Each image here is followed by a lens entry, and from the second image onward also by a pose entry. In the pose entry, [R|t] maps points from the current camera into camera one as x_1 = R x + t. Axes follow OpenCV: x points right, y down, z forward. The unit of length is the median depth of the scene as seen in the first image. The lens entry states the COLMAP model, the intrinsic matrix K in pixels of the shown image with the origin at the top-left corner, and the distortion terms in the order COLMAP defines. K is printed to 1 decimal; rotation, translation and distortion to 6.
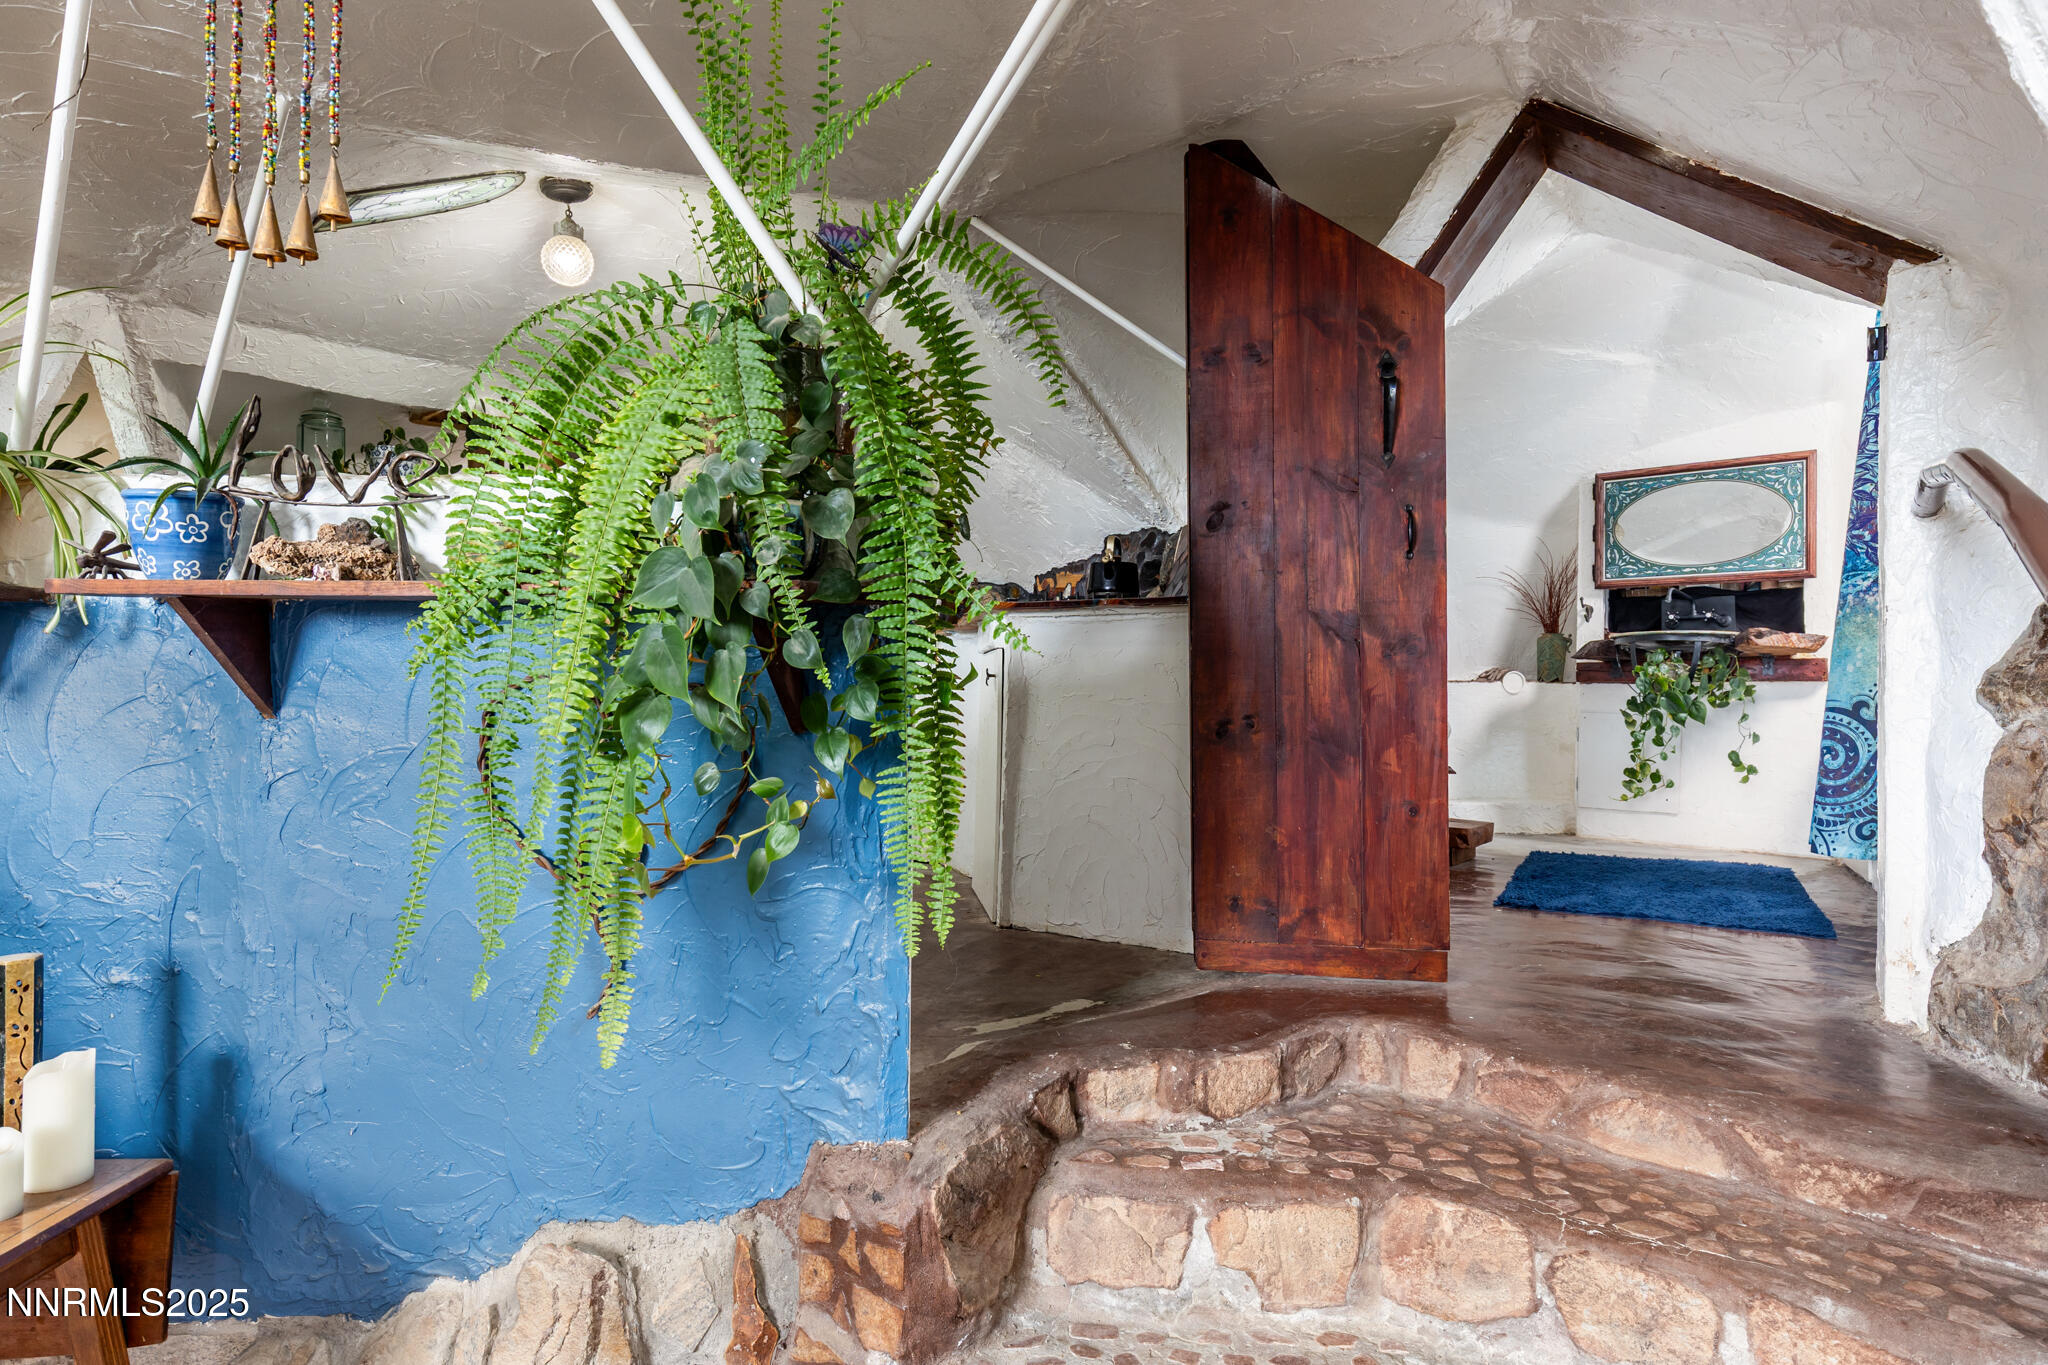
lens RADIAL K [[1149.3, 0, 1019.3], [0, 1149.3, 684.6], [0, 0, 1]] dist [0.004002, 0.000410]
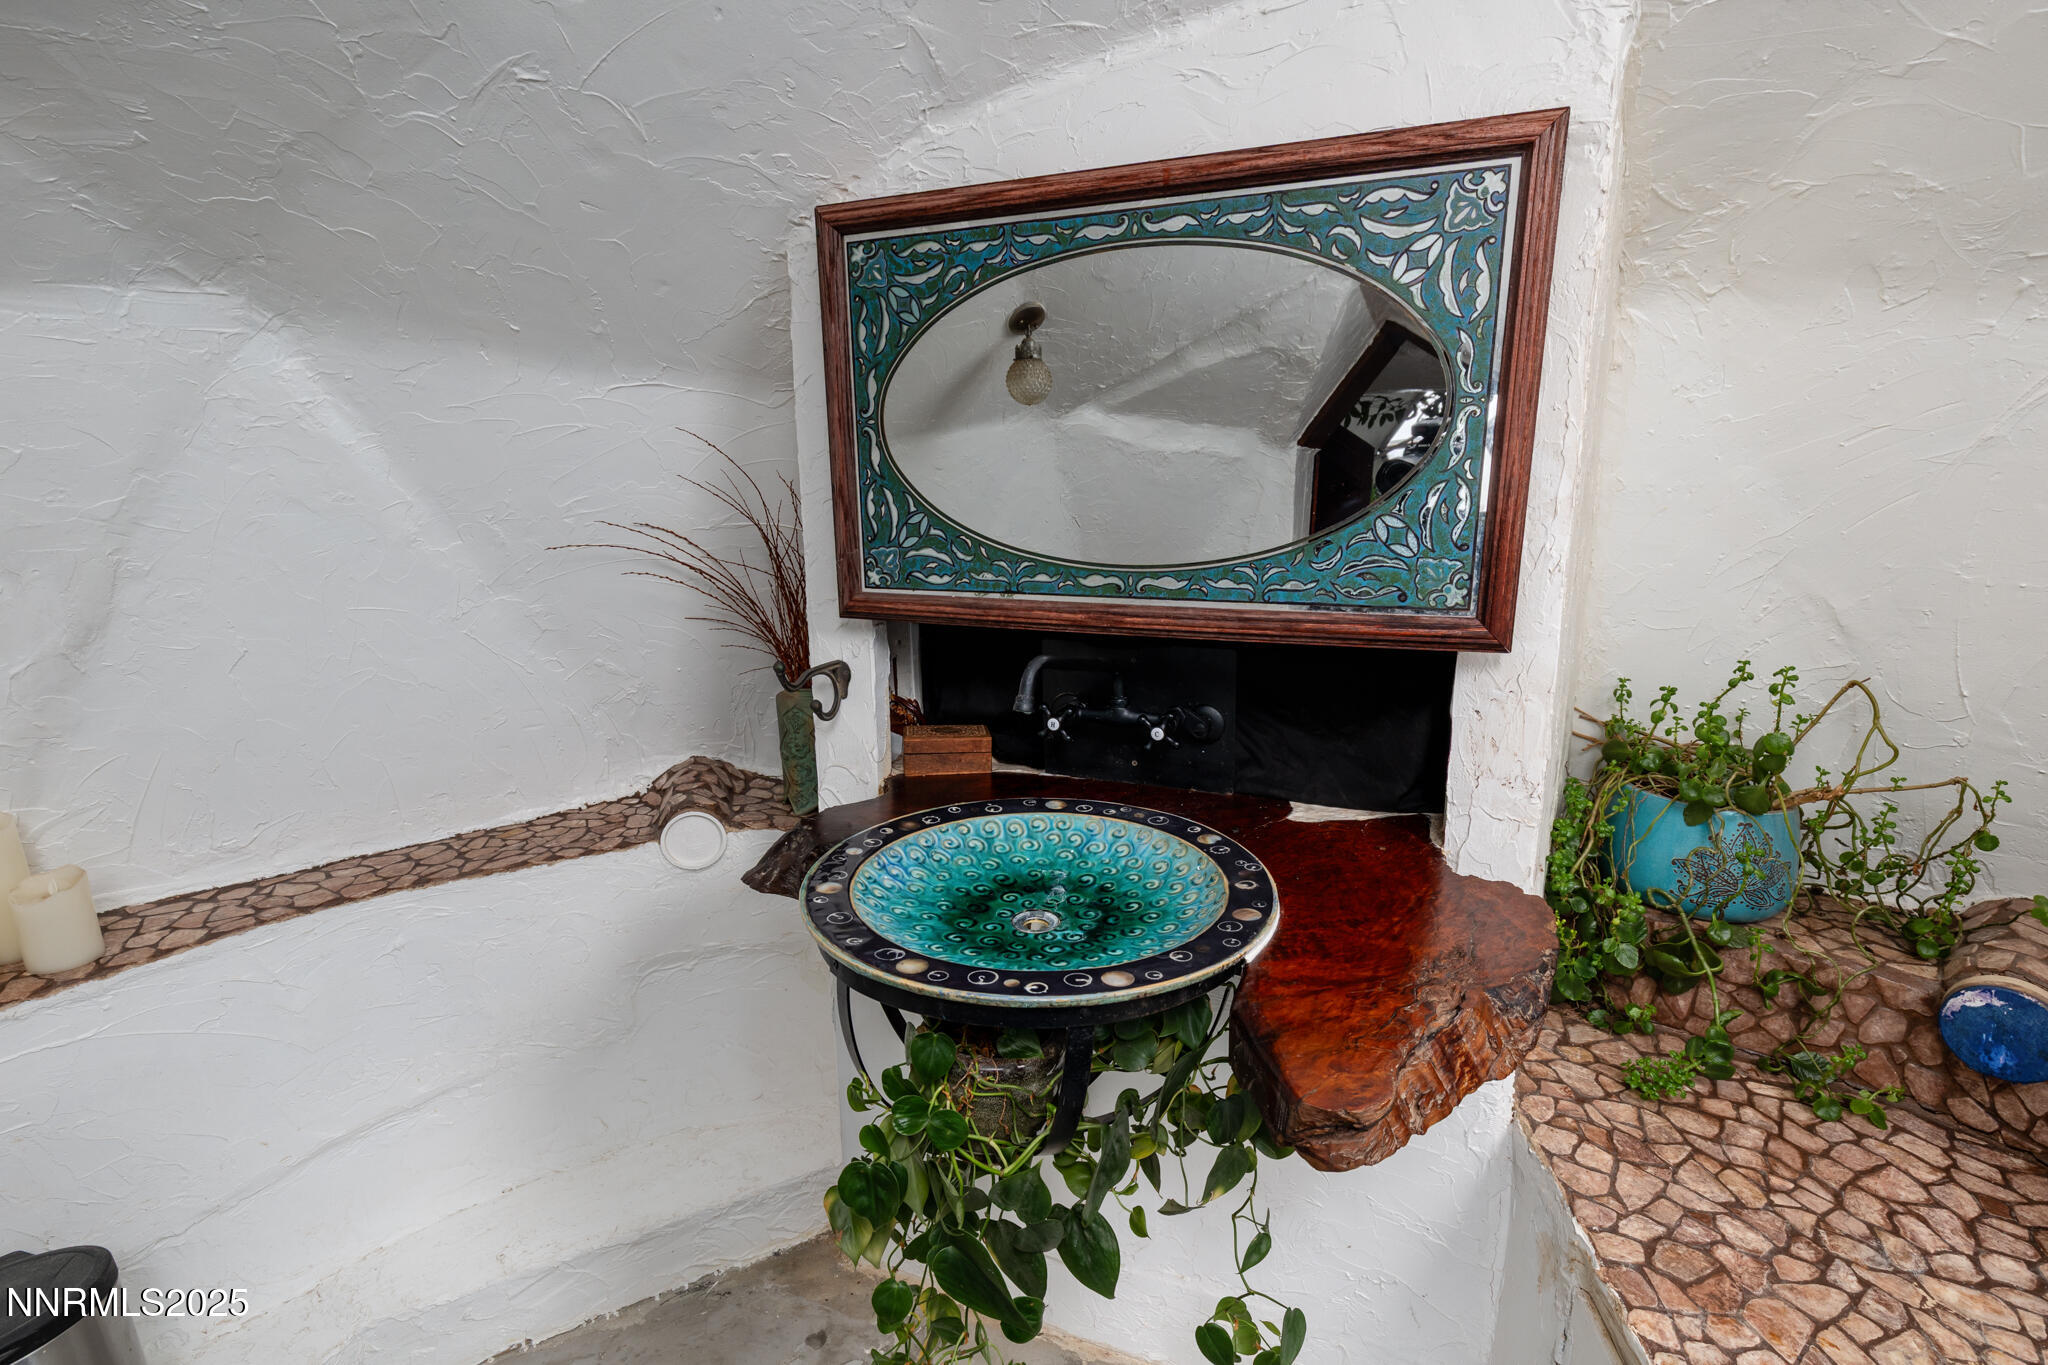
lens RADIAL K [[915.8, 0, 1026.9], [0, 915.8, 684.3], [0, 0, 1]] dist [0.004559, -0.001318]
pose [[0.936546, -0.093351, 0.337887, 0.470545], [0.014164, 0.973179, 0.229611, -0.123120], [-0.350259, -0.210256, 0.912749, 0.769216]]
